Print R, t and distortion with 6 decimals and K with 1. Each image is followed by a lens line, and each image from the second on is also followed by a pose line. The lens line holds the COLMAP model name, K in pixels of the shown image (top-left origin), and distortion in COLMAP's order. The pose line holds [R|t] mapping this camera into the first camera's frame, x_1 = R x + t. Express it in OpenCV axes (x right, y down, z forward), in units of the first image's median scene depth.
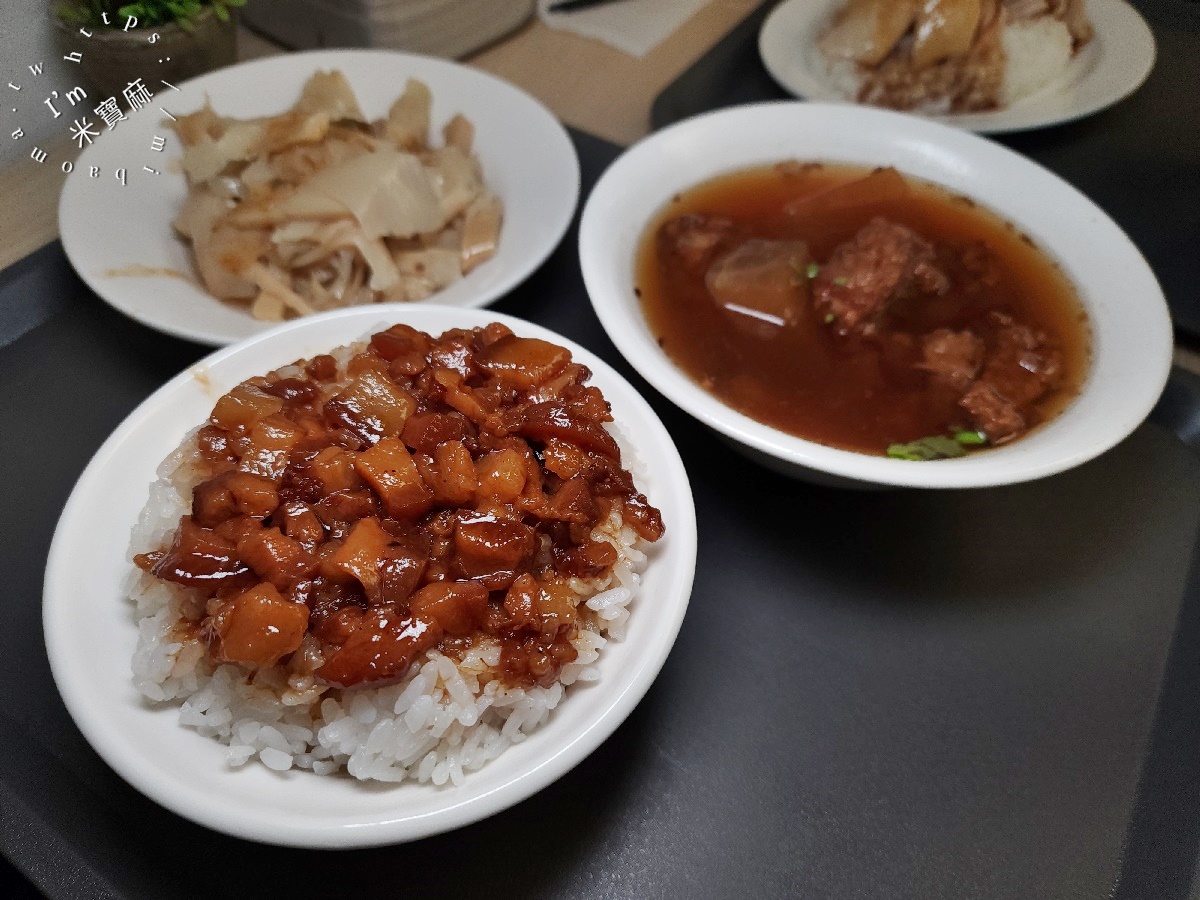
lens RADIAL K [[808.6, 0, 599.1], [0, 808.6, 368.8], [0, 0, 1]] dist [0.006586, 0.000634]
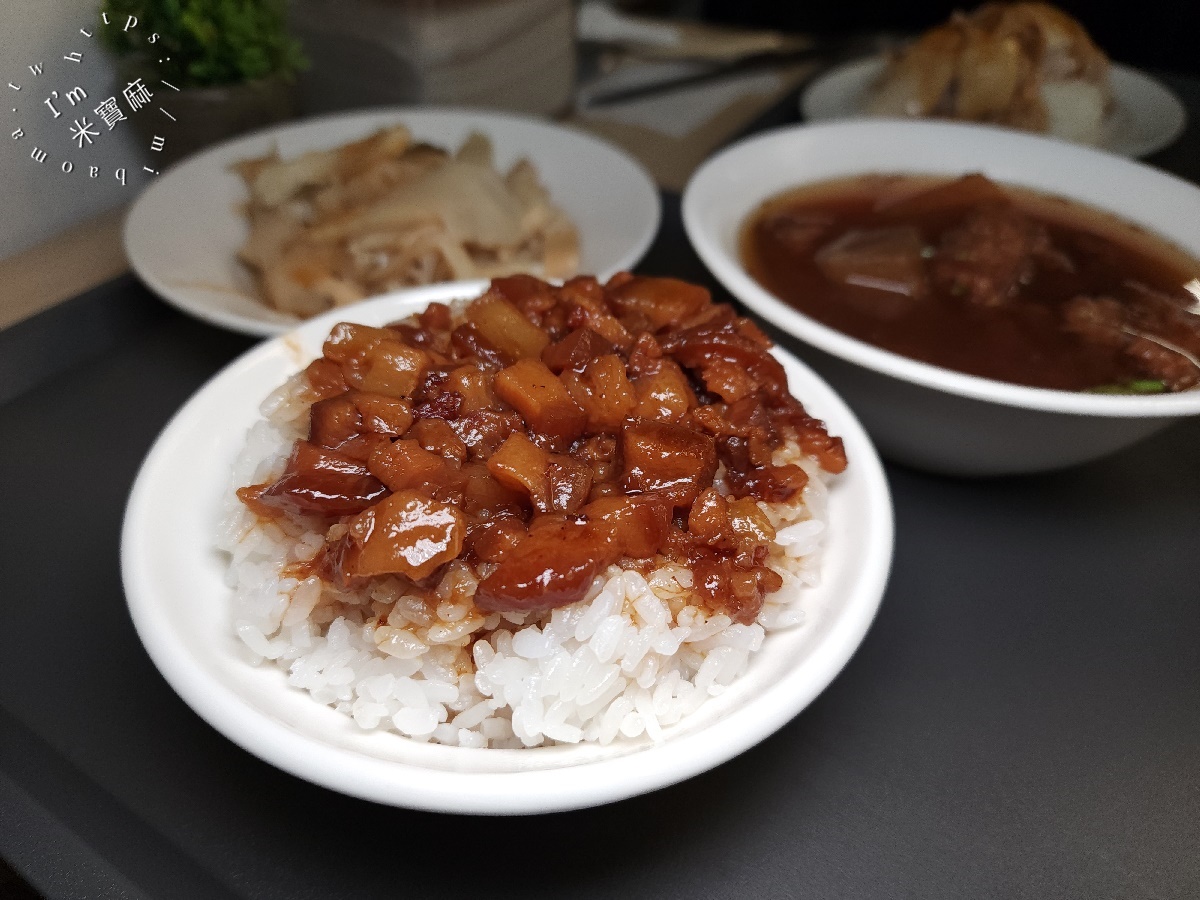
lens RADIAL K [[808.6, 0, 599.1], [0, 808.6, 368.8], [0, 0, 1]] dist [0.006586, 0.000634]
pose [[0.999543, -0.024121, 0.018212, -0.205595], [0.027331, 0.978613, -0.203888, 0.283151], [-0.012904, 0.204292, 0.978825, 0.145885]]
